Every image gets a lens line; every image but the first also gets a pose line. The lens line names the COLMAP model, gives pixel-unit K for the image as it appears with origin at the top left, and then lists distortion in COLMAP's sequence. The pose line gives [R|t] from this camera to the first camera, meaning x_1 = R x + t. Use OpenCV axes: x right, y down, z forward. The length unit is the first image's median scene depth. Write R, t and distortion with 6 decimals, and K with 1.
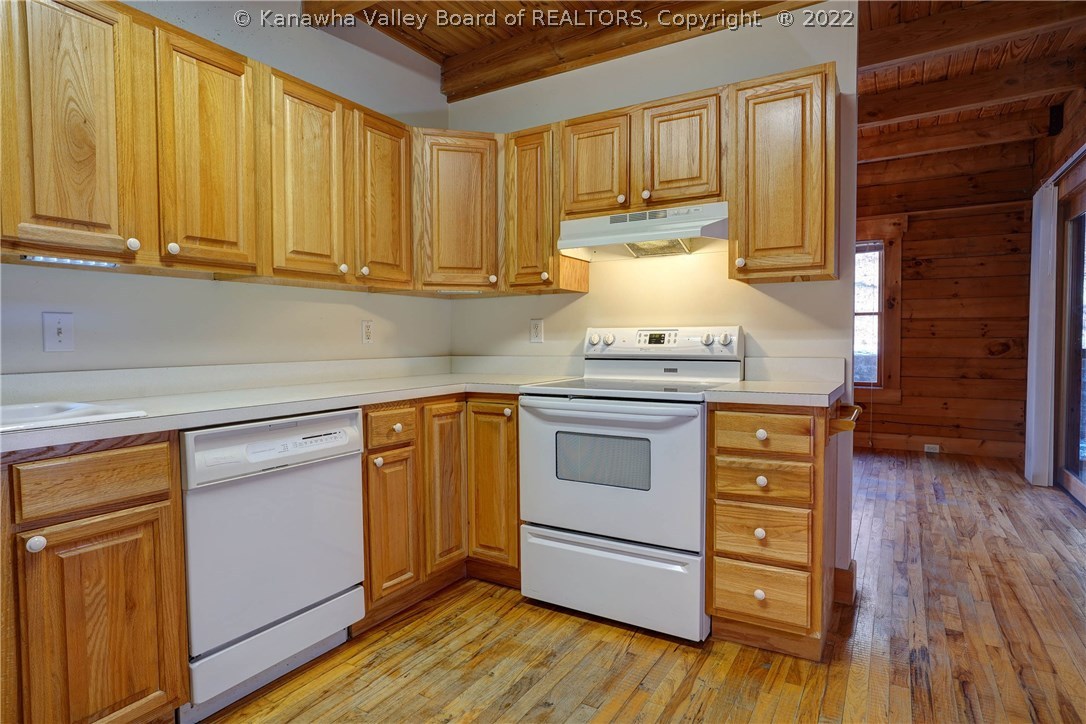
lens RADIAL K [[591.6, 0, 543.0], [0, 591.6, 362.0], [0, 0, 1]] dist [-0.000620, 0.000432]
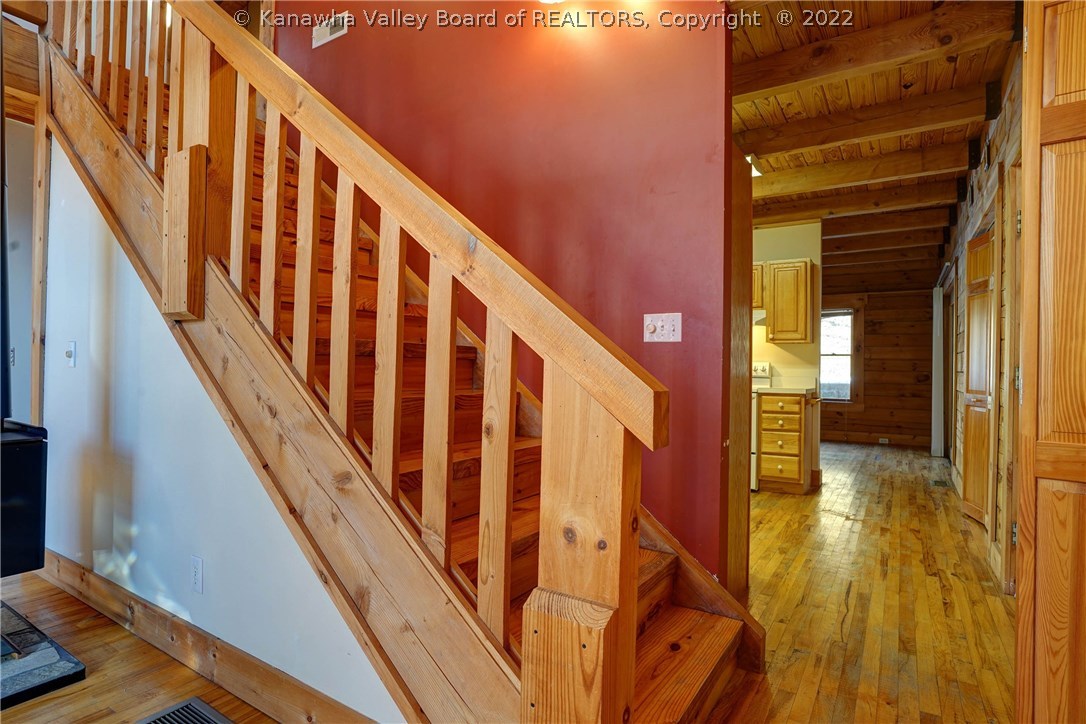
lens RADIAL K [[562.5, 0, 543.0], [0, 562.5, 362.0], [0, 0, 1]] dist [-0.022539, 0.000231]
pose [[0.999346, 0.019732, -0.030295, -0.264362], [-0.021181, 0.998609, -0.048290, 0.033413], [0.029300, 0.048900, 0.998374, -0.656394]]
